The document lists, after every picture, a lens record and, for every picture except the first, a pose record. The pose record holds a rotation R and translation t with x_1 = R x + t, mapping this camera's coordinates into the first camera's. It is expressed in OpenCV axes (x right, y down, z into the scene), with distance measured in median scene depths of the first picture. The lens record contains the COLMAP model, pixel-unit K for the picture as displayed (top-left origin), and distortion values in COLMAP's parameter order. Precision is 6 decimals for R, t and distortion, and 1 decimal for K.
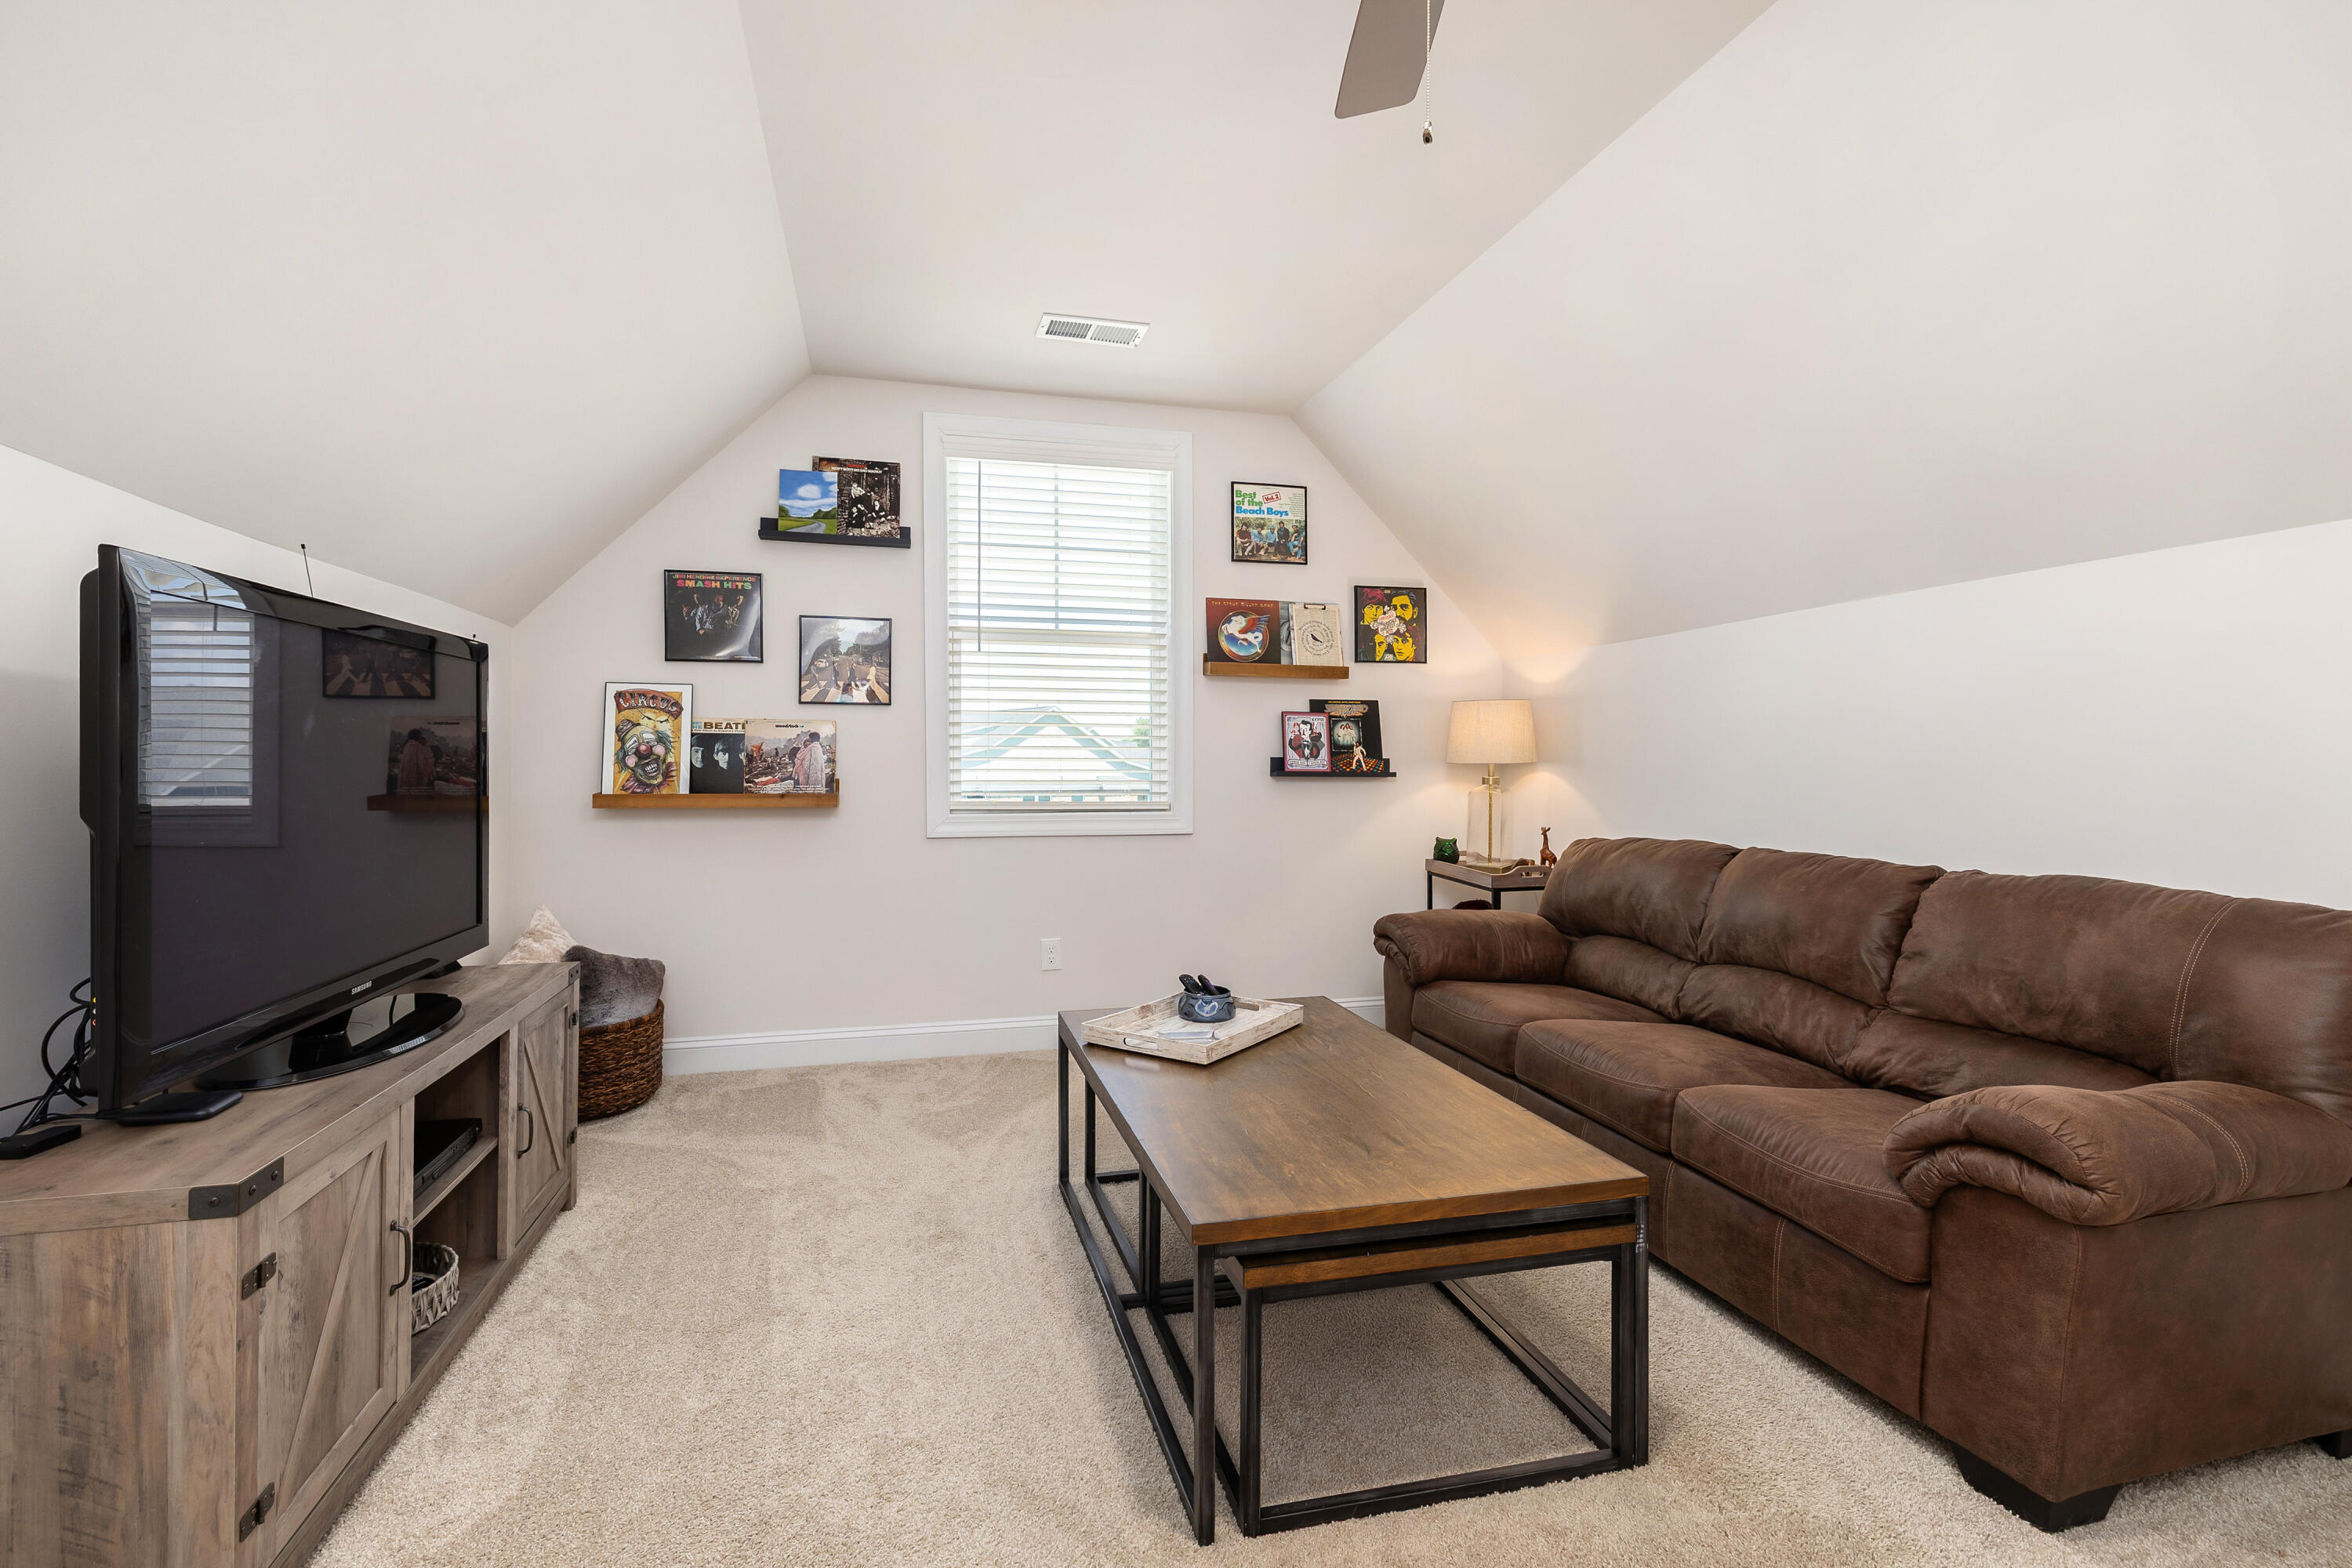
lens RADIAL K [[1031.5, 0, 1173.4], [0, 1031.5, 776.7], [0, 0, 1]] dist [0.002146, 0.000746]
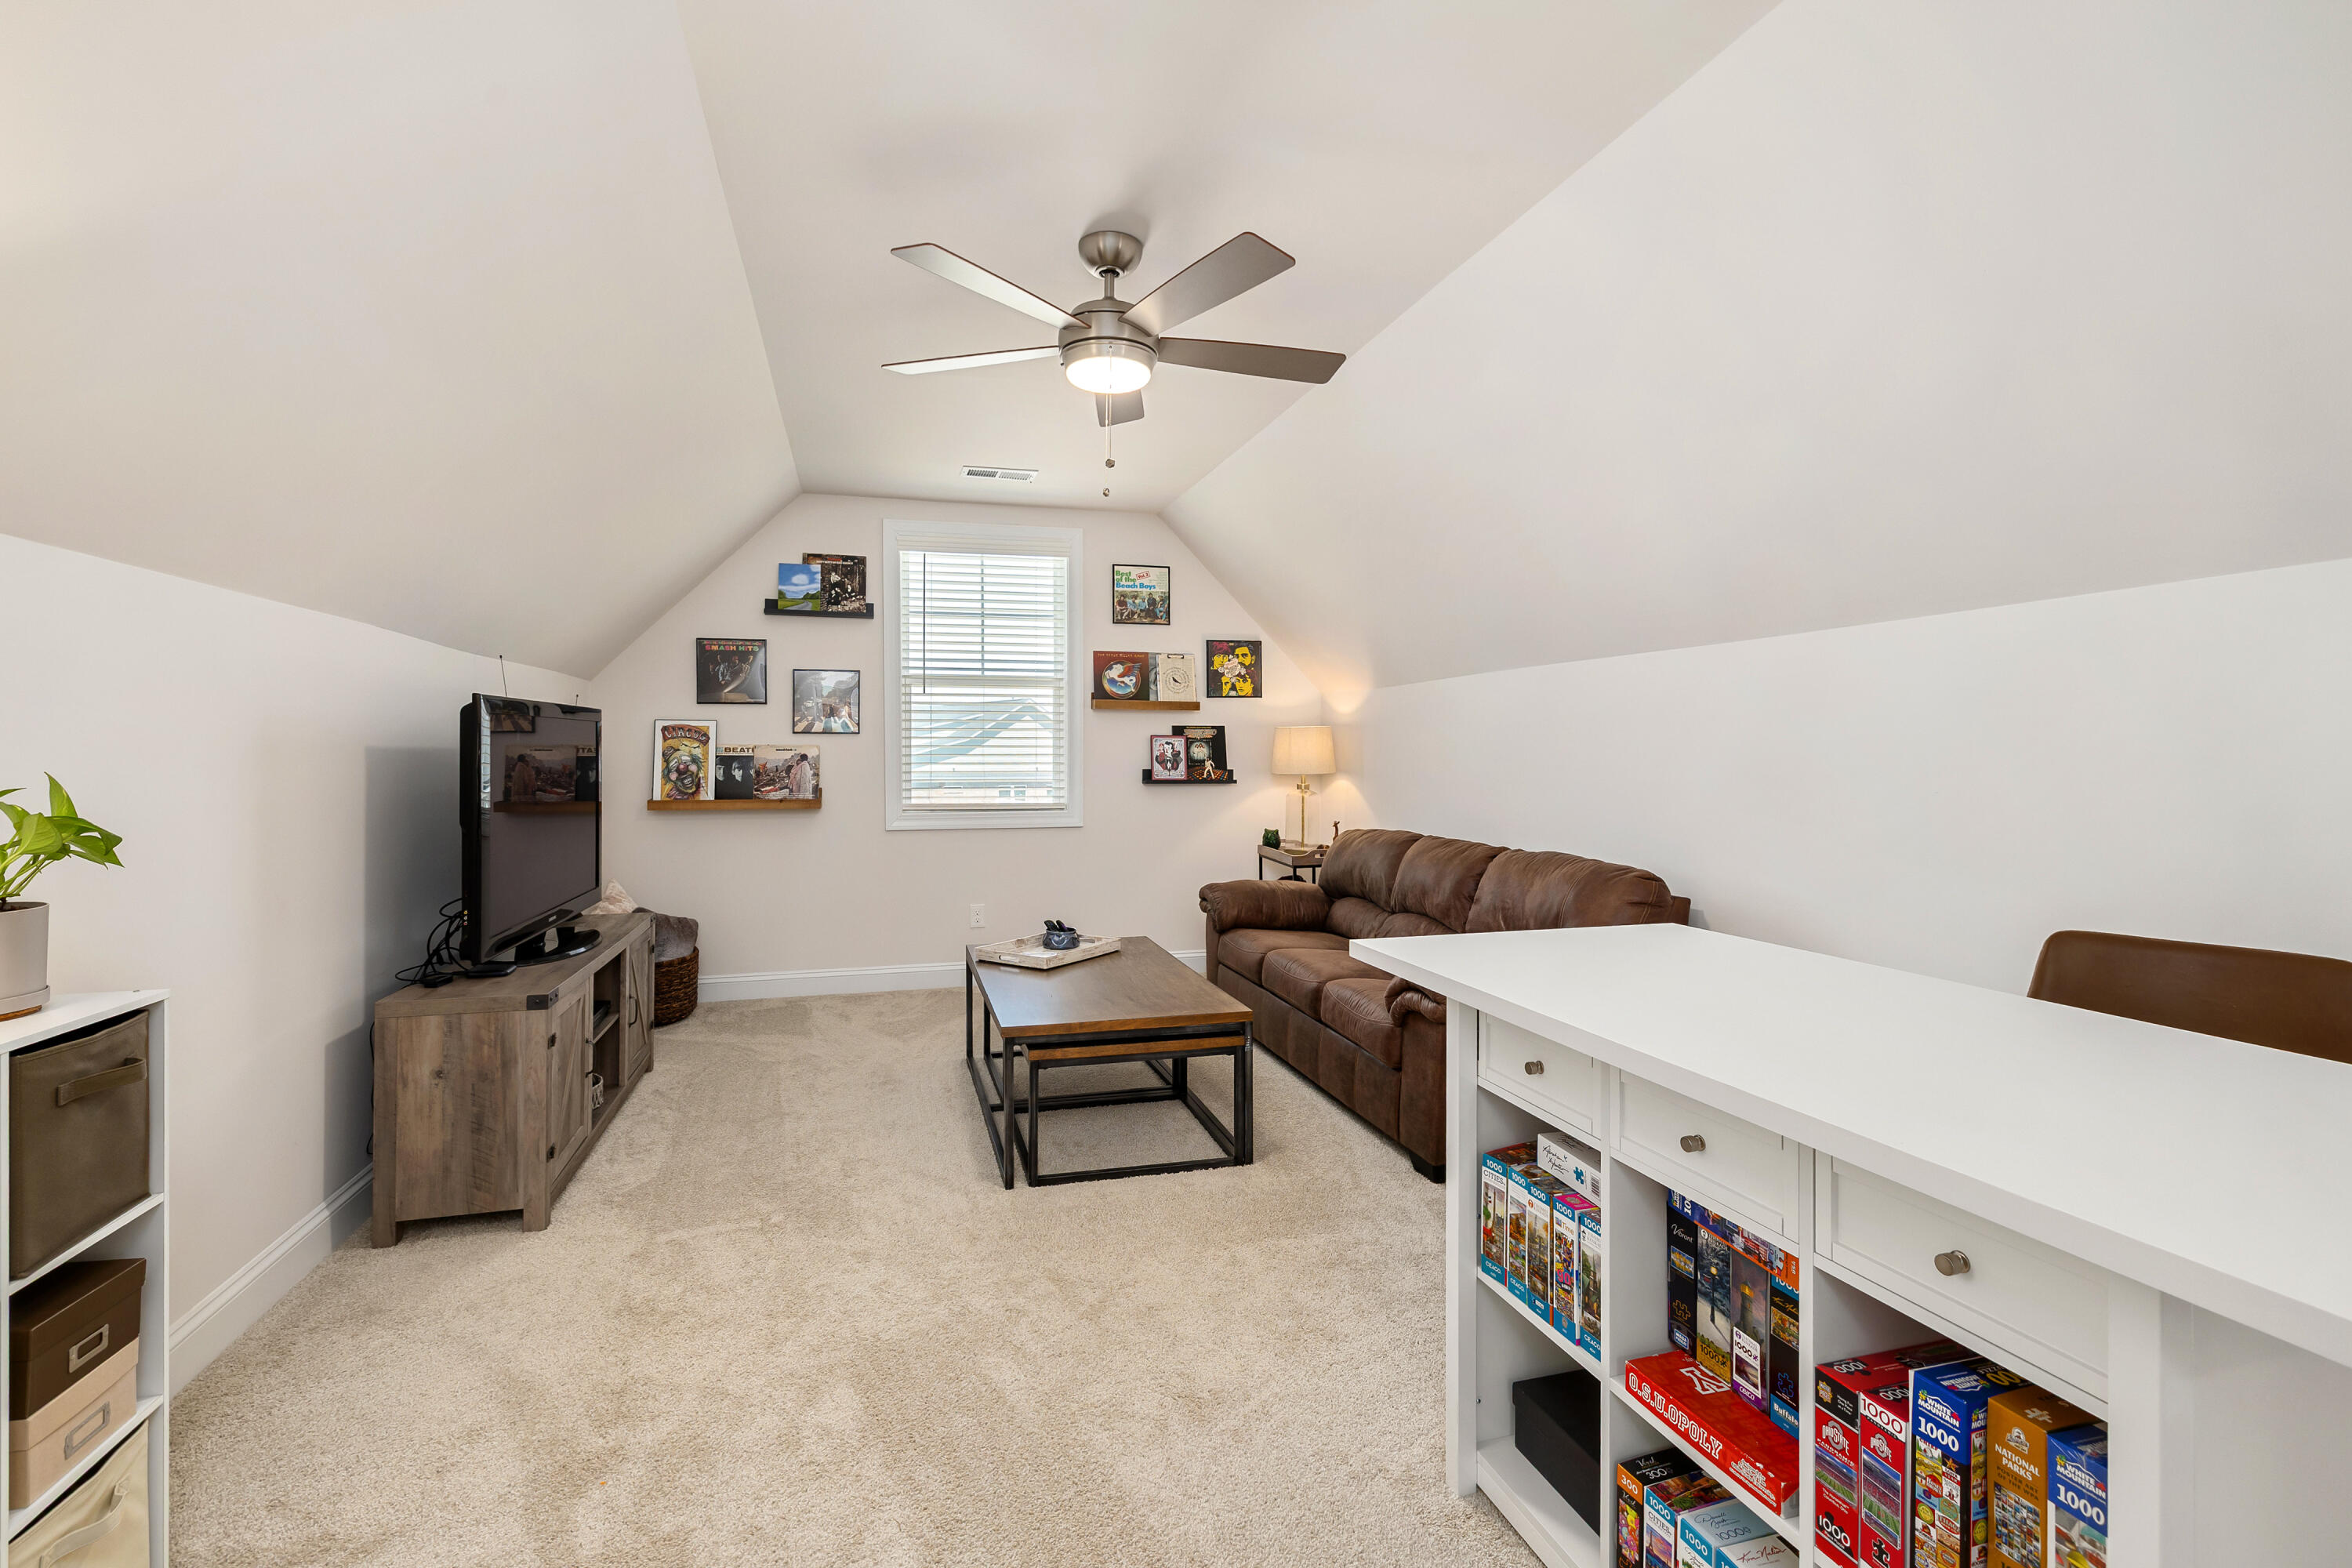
lens RADIAL K [[1031.5, 0, 1136.8], [0, 1031.5, 751.6], [0, 0, 1]] dist [0.002146, 0.000746]
pose [[0.999886, -0.004833, -0.014318, 0.144415], [0.004623, 0.999882, -0.014648, -0.030130], [0.014388, 0.014580, 0.999790, -0.461241]]
